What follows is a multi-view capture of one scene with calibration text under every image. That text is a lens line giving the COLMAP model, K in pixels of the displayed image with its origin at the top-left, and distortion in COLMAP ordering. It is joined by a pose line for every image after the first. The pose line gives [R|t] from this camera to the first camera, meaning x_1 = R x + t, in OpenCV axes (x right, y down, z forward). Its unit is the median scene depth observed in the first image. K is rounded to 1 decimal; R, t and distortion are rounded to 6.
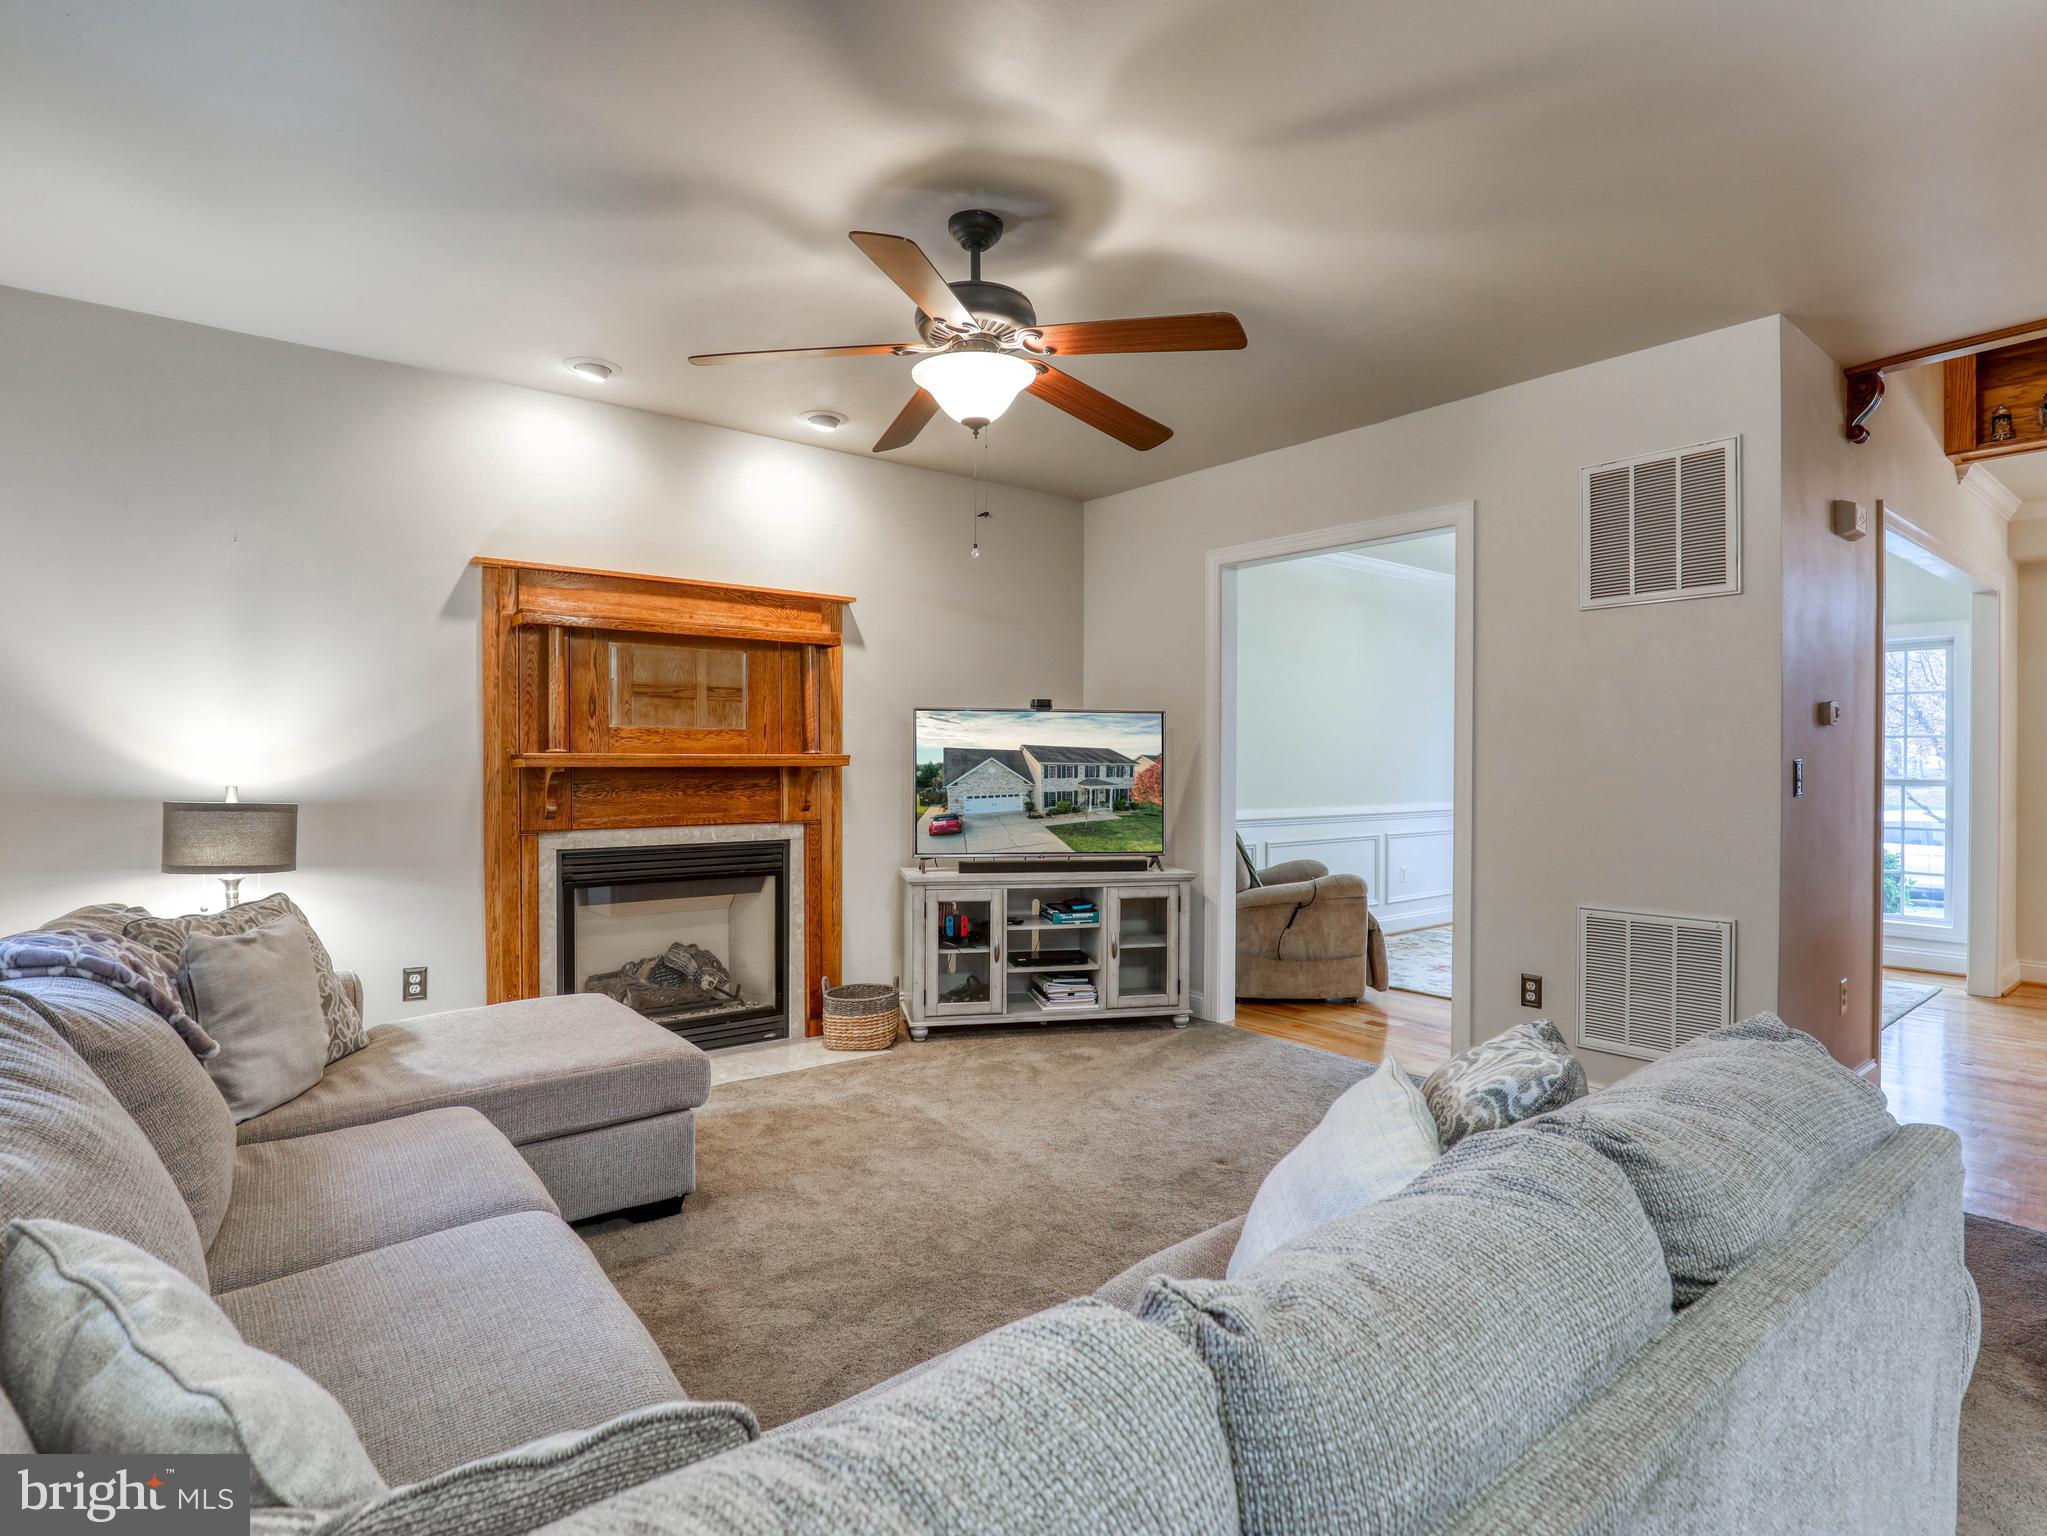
lens RADIAL K [[1043.2, 0, 981.3], [0, 1043.2, 766.3], [0, 0, 1]] dist [-0.002084, 0.000056]
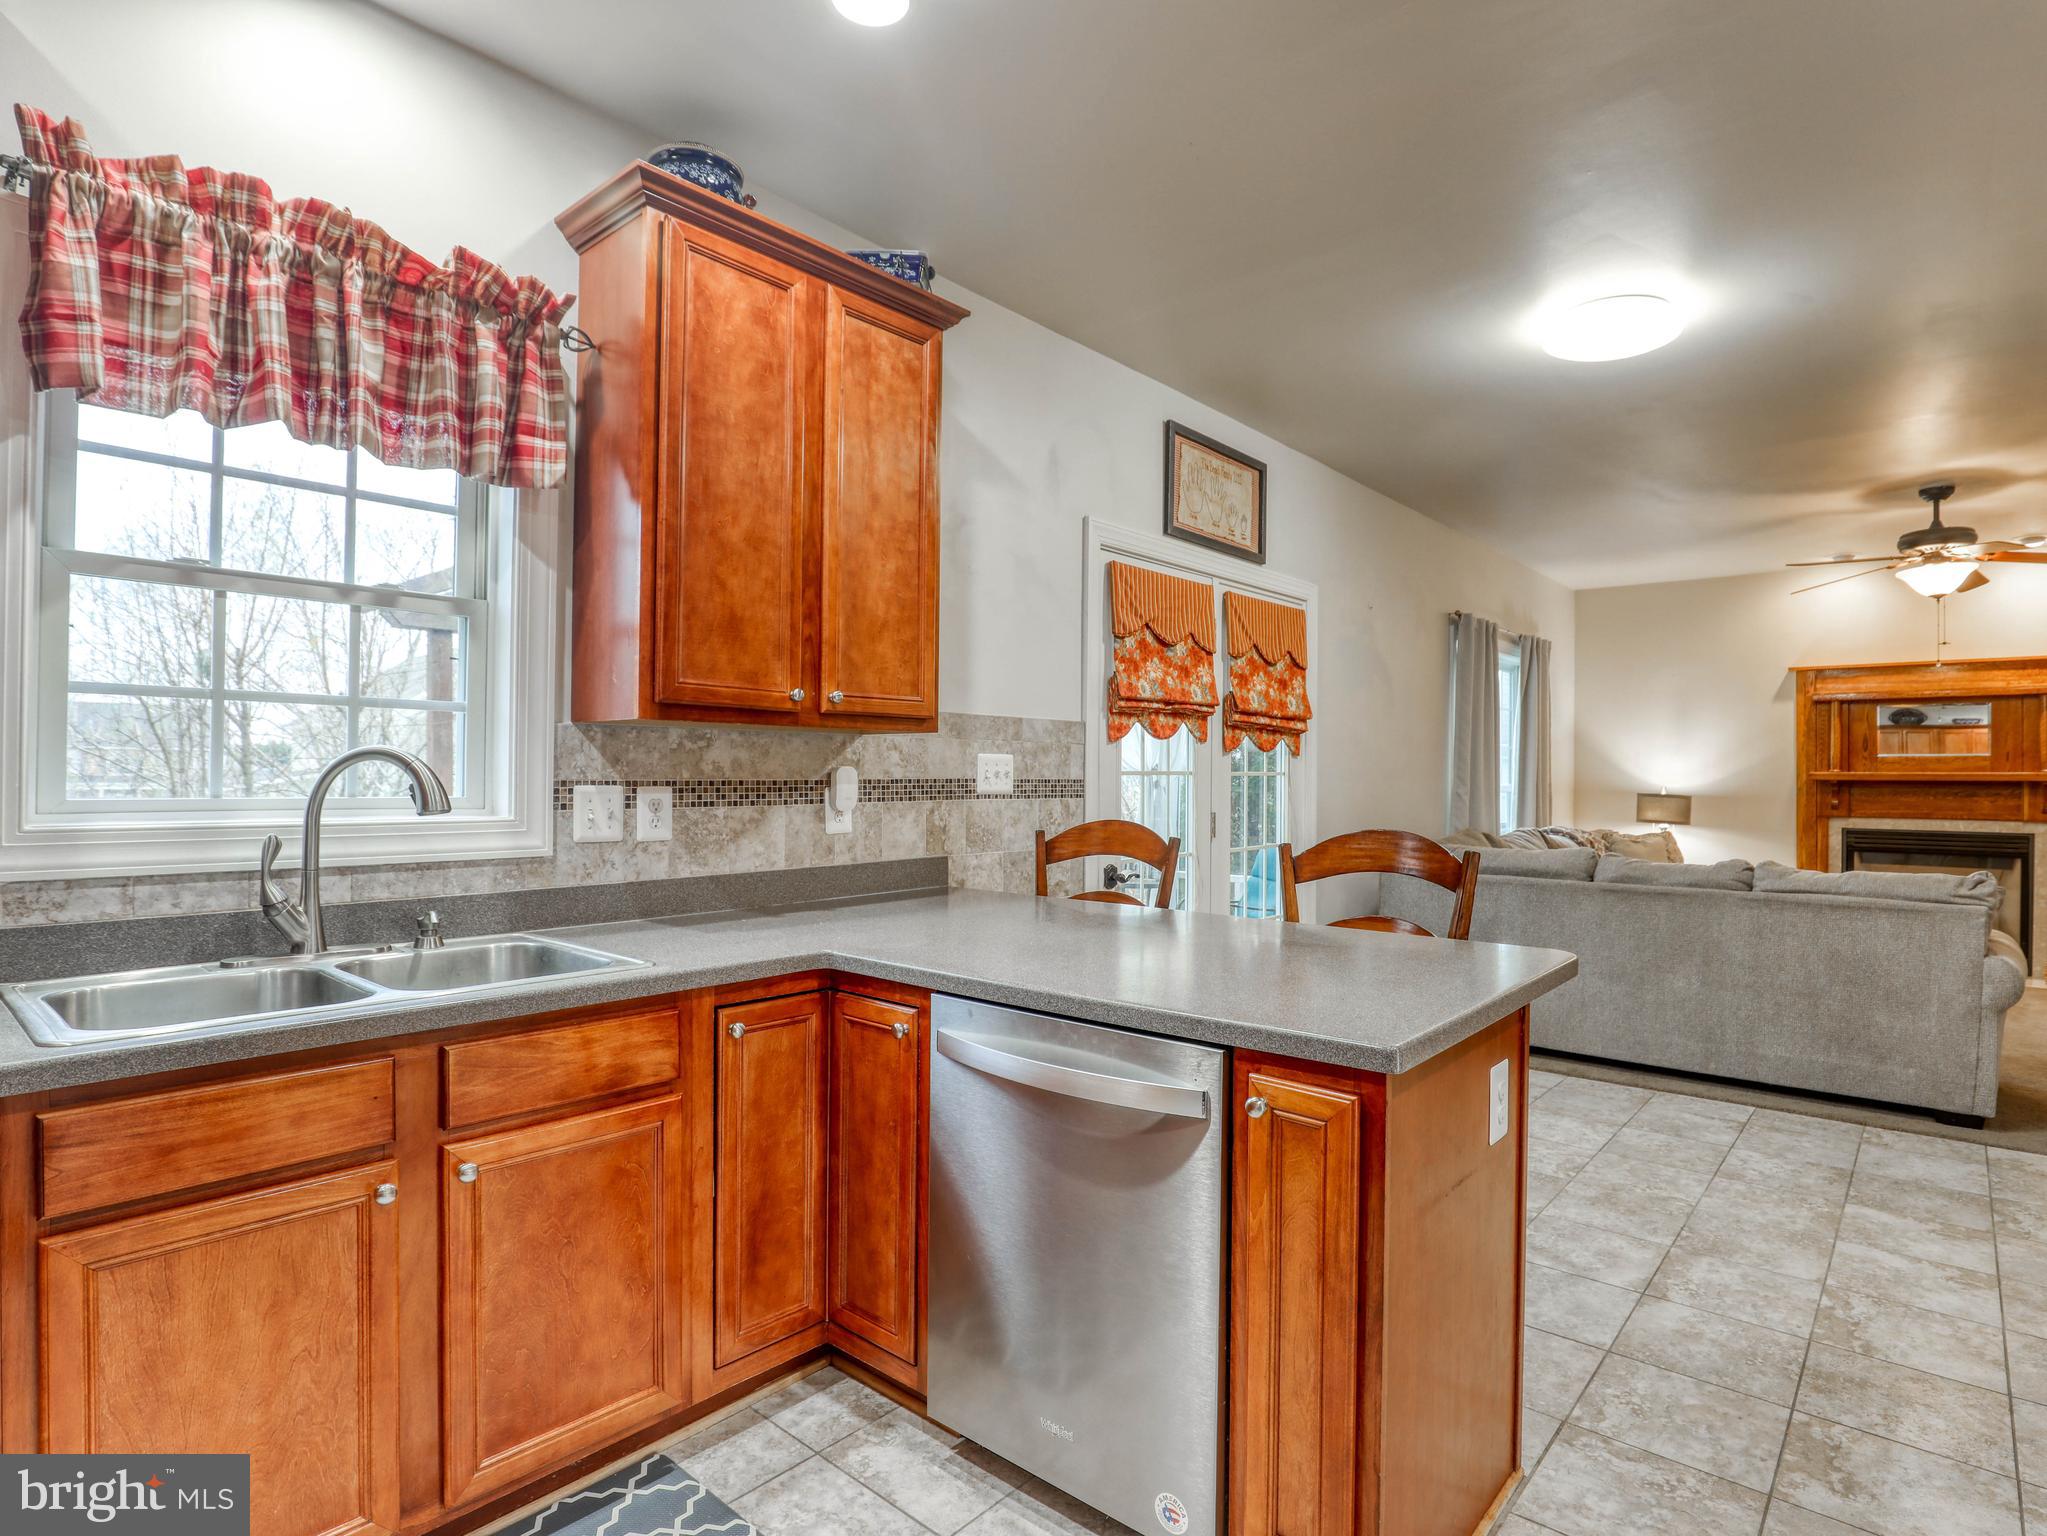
lens RADIAL K [[1071.1, 0, 1037.7], [0, 1071.1, 772.8], [0, 0, 1]] dist [-0.035733, 0.007427]
pose [[0.197127, -0.003651, -0.980371, 0.995546], [-0.012799, 0.999898, -0.006297, 0.015818], [0.980294, 0.013789, 0.197060, -0.626674]]
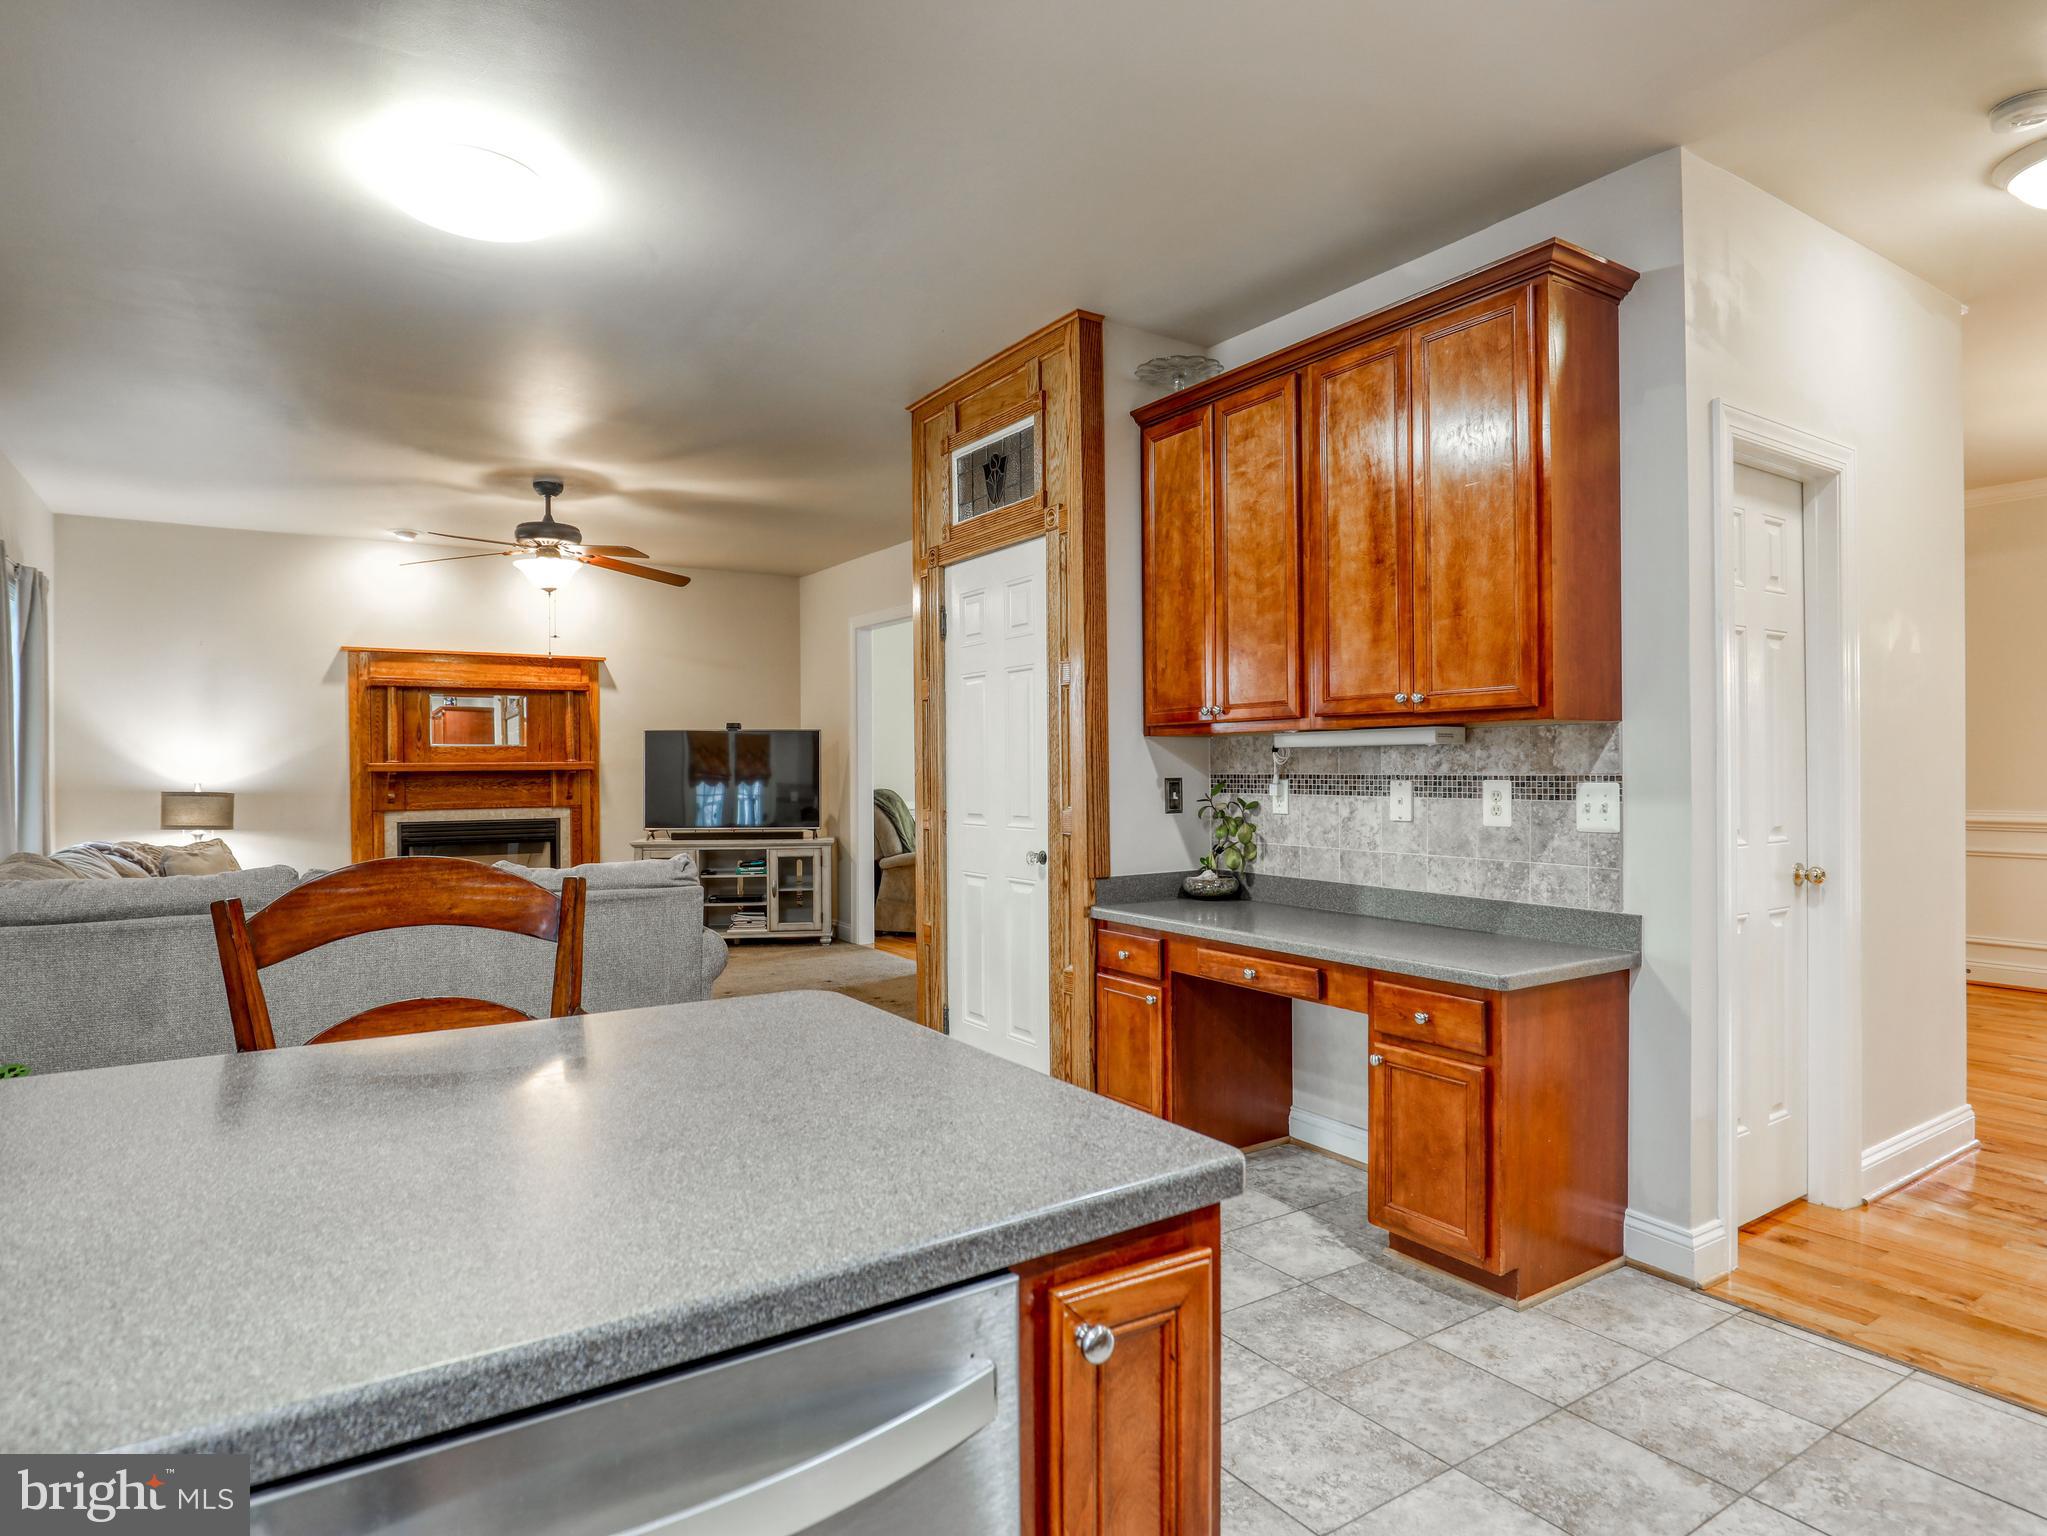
lens RADIAL K [[1184.0, 0, 1000.4], [0, 1184.0, 772.7], [0, 0, 1]] dist [-0.011526, -0.000153]
pose [[0.995952, -0.010603, -0.089264, 0.660889], [0.010492, 0.999943, -0.001710, 0.014637], [0.089277, 0.000767, 0.996007, -0.712212]]
